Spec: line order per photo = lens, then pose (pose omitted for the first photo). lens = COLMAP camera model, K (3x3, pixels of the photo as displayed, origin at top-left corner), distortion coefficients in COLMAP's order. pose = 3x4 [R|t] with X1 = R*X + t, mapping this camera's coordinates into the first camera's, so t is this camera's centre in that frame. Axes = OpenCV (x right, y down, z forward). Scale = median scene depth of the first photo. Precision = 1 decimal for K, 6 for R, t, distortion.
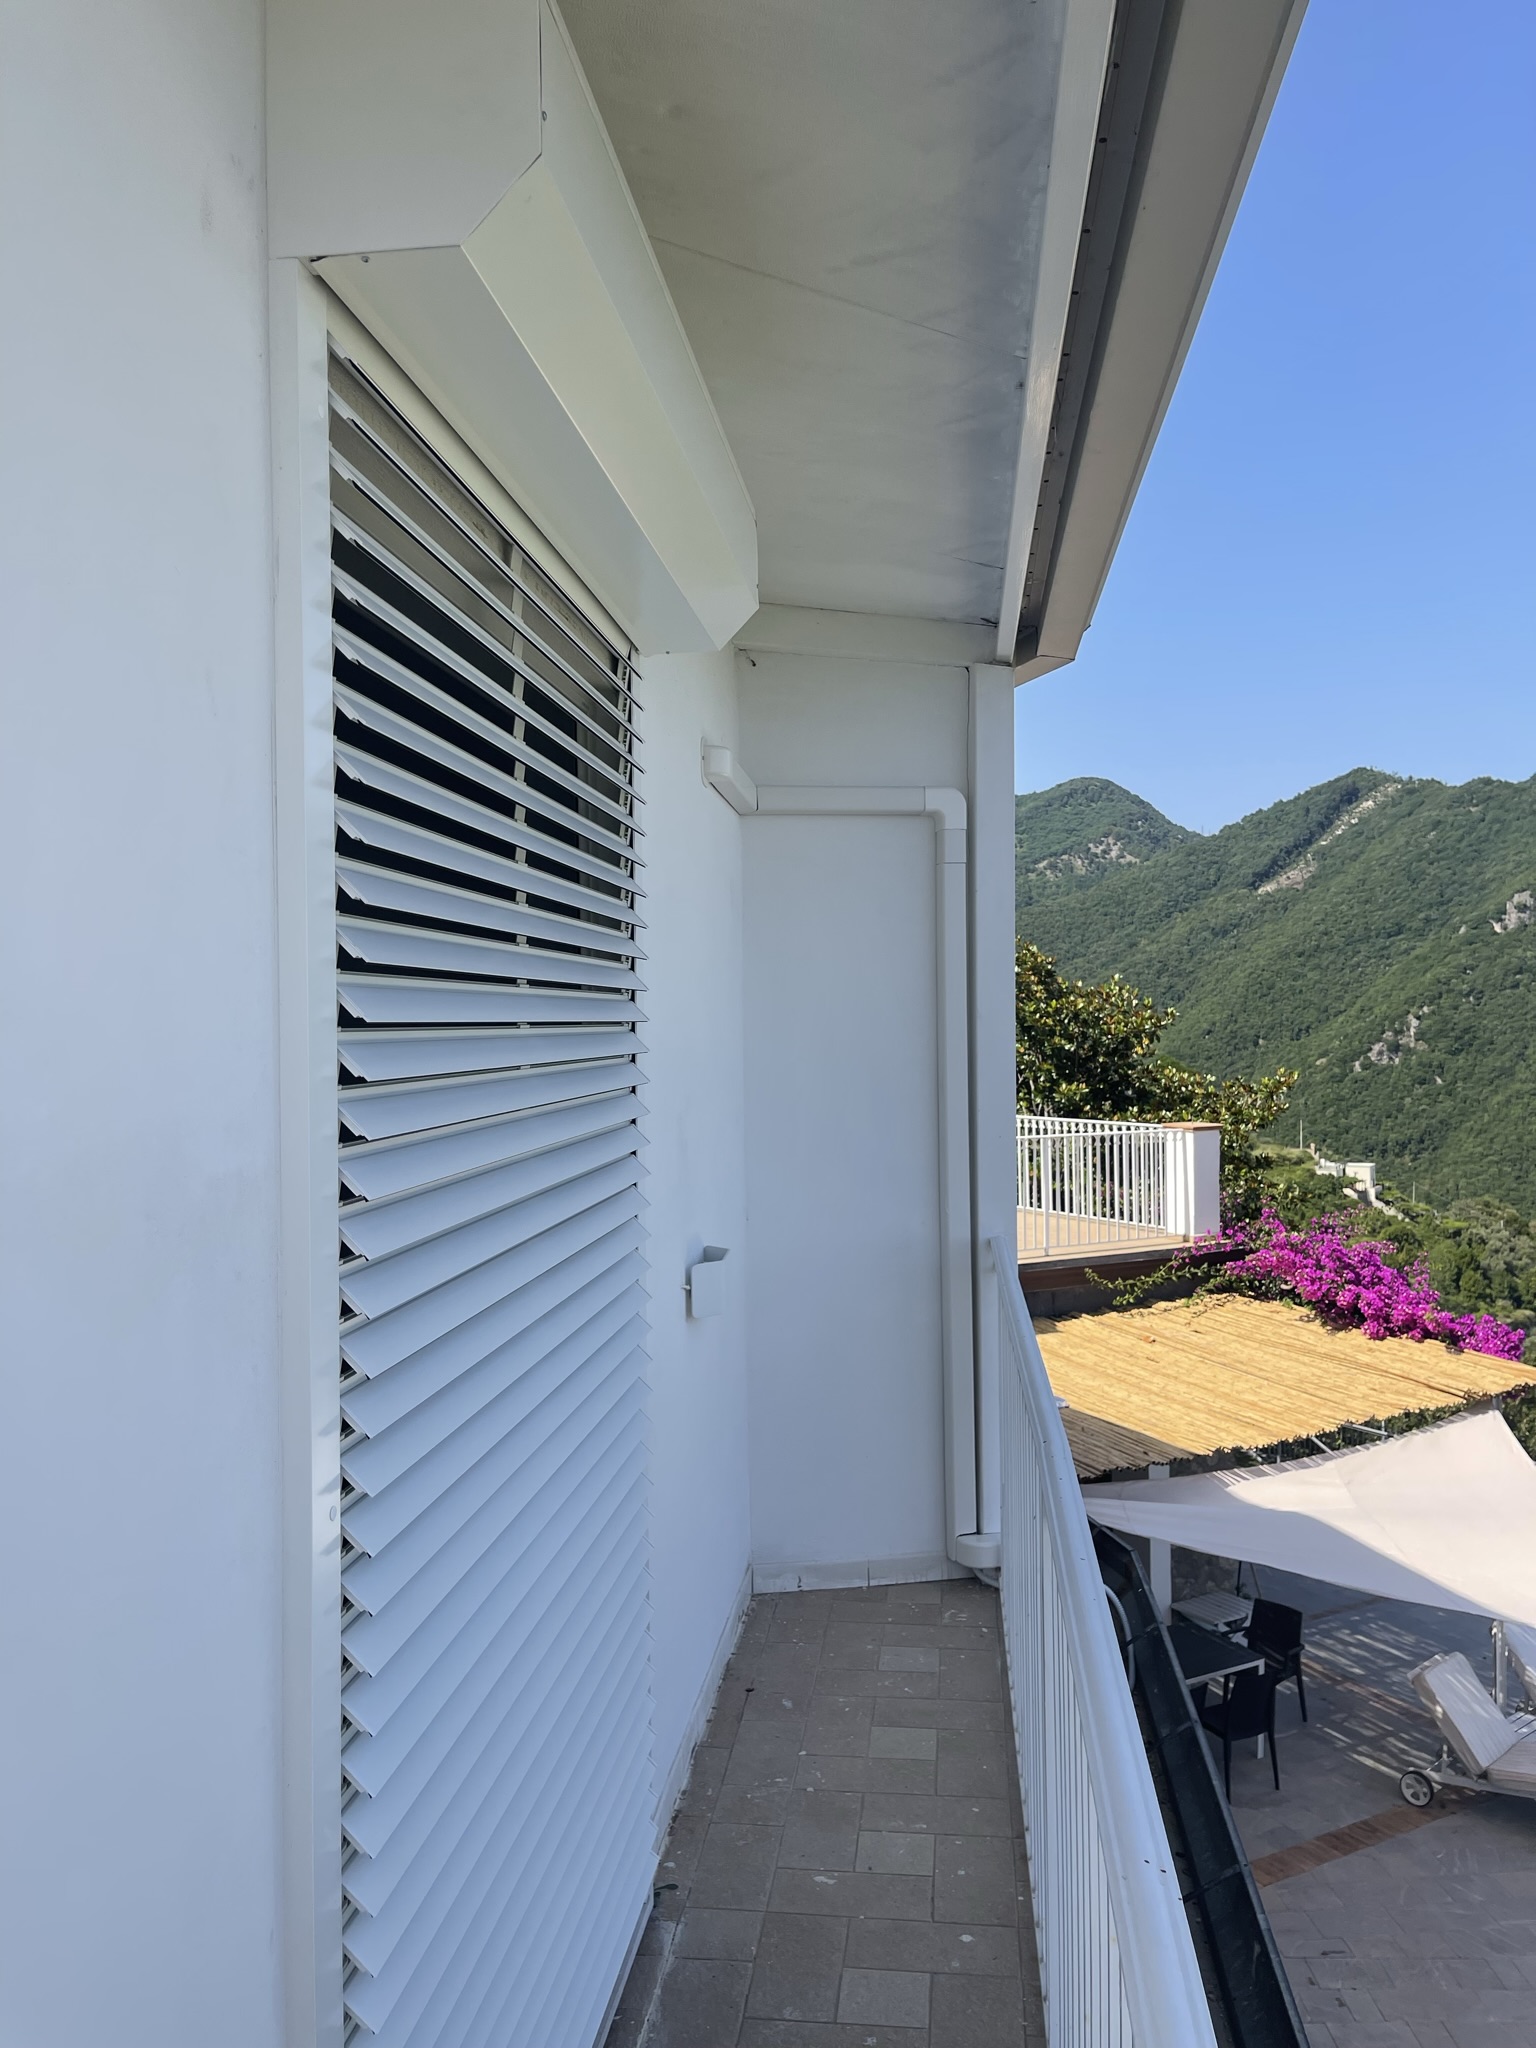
lens RADIAL K [[1623.0, 0, 768.0], [0, 1623.0, 1024.0], [0, 0, 1]] dist [0.044748, -0.003639]
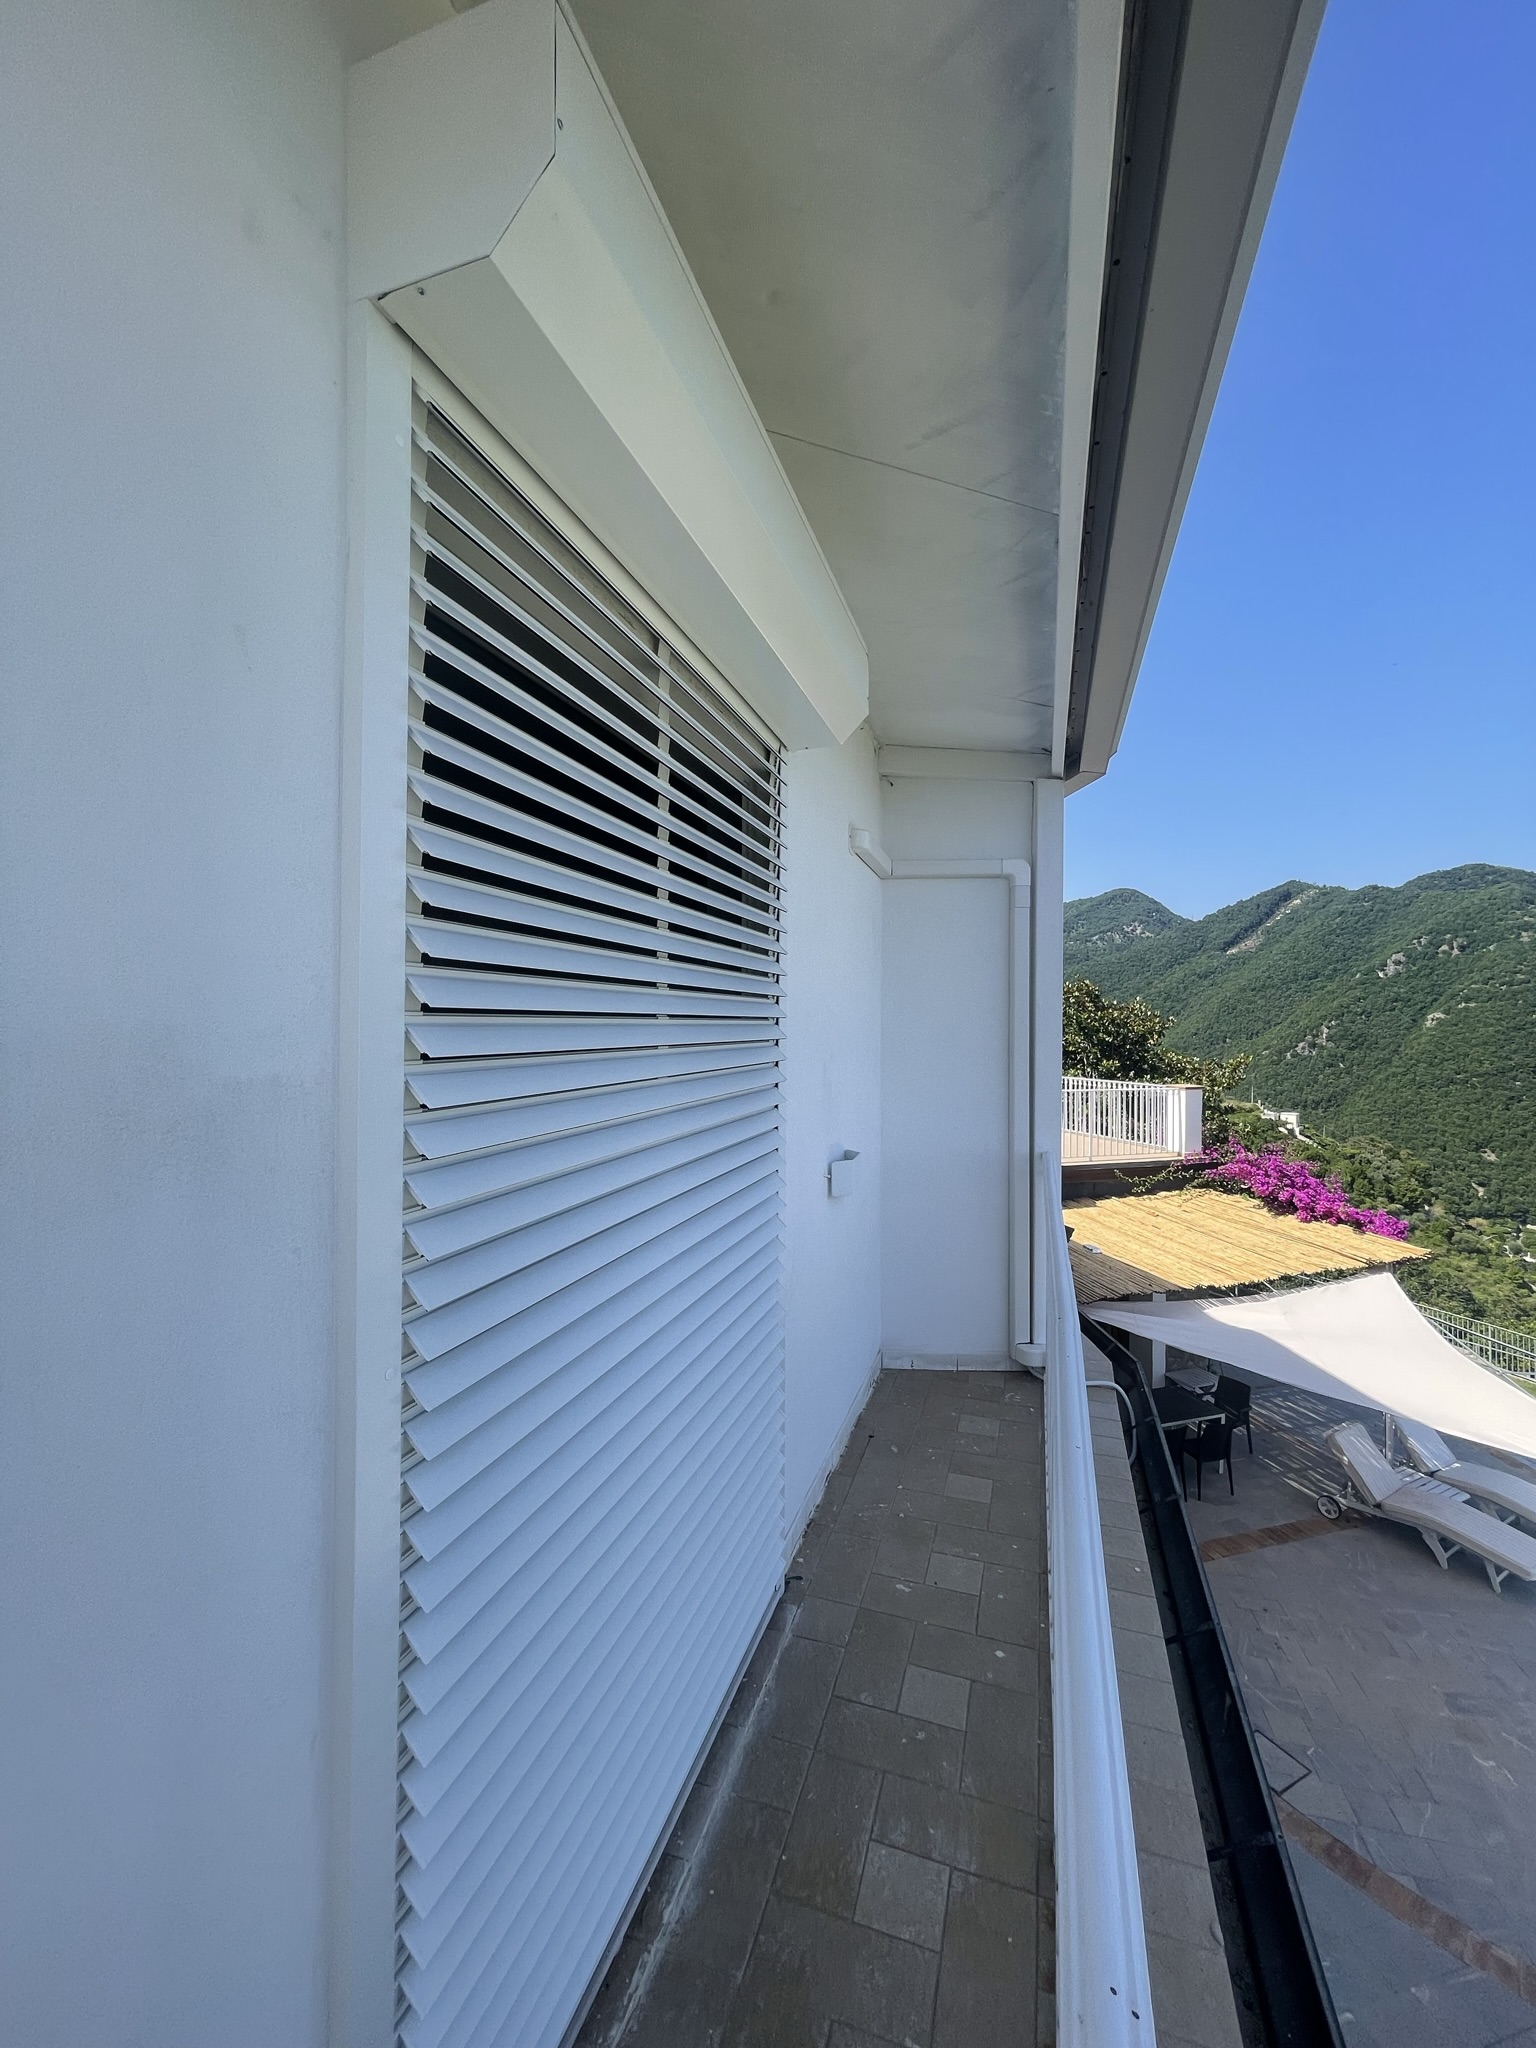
lens RADIAL K [[834.6, 0, 768.0], [0, 834.6, 1024.0], [0, 0, 1]] dist [-0.028383, 0.027958]
pose [[0.977847, 0.013670, -0.208875, 0.026371], [-0.014792, 0.999883, -0.003811, 0.010293], [0.208799, 0.006816, 0.977935, 0.103810]]
